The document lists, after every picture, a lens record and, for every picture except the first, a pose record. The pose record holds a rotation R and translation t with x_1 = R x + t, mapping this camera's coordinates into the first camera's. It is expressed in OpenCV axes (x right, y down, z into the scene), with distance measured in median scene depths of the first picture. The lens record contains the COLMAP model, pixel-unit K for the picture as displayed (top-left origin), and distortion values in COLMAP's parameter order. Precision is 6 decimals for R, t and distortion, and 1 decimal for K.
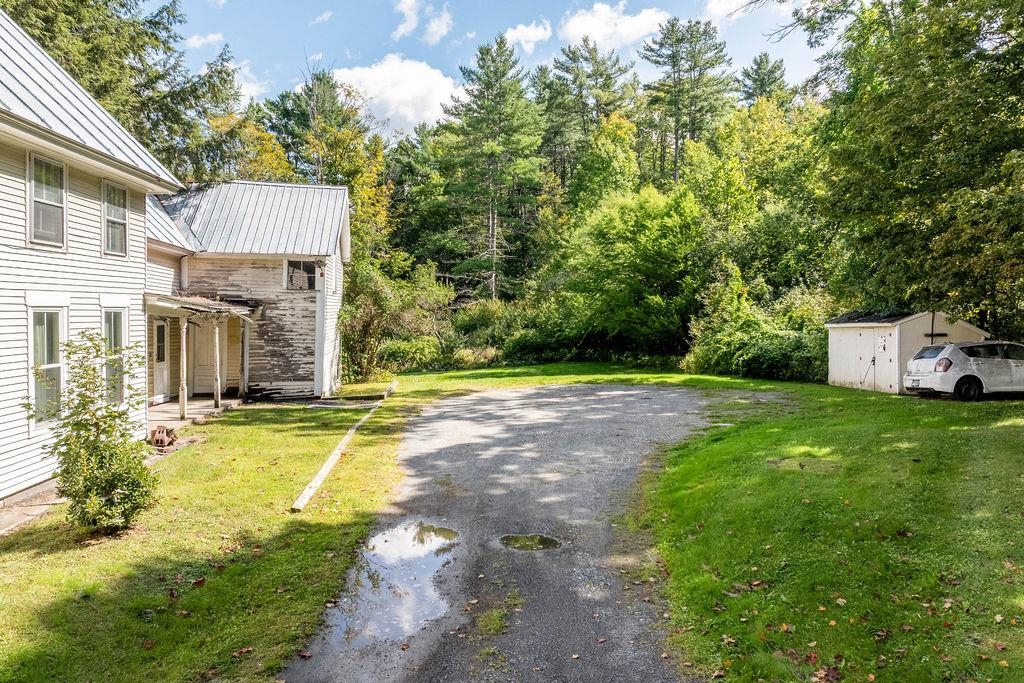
lens RADIAL K [[703.6, 0, 489.4], [0, 703.6, 337.8], [0, 0, 1]] dist [0.002773, -0.002045]
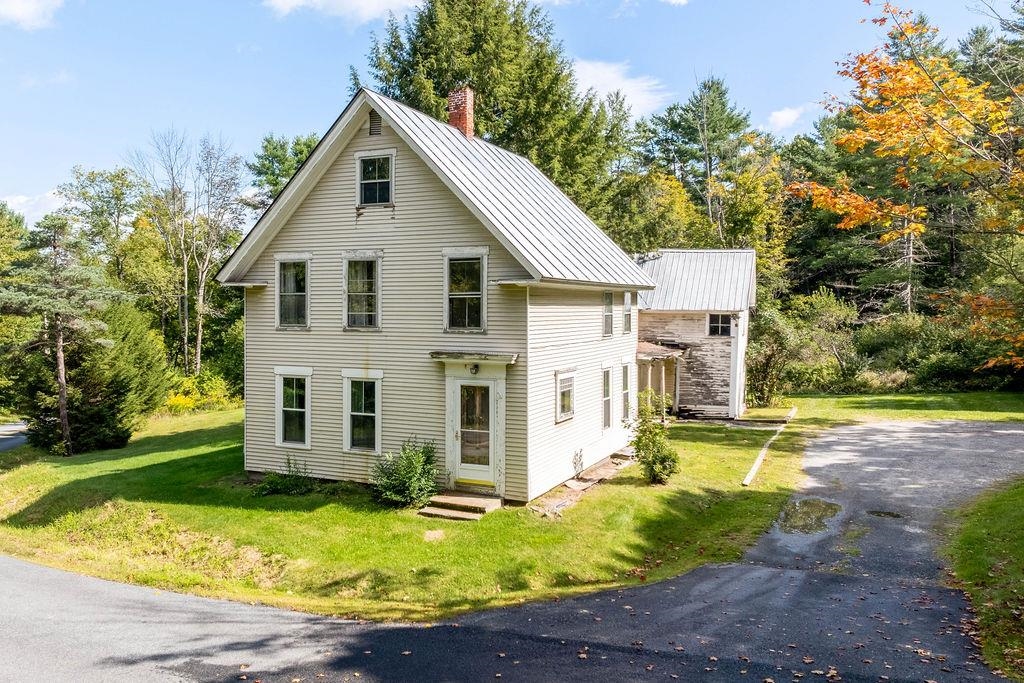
lens RADIAL K [[703.6, 0, 489.4], [0, 703.6, 337.8], [0, 0, 1]] dist [0.002773, -0.002045]
pose [[0.860698, 0.006311, -0.509077, 0.032105], [-0.015365, 0.999790, -0.013584, -0.039108], [0.508884, 0.019514, 0.860614, -0.342093]]
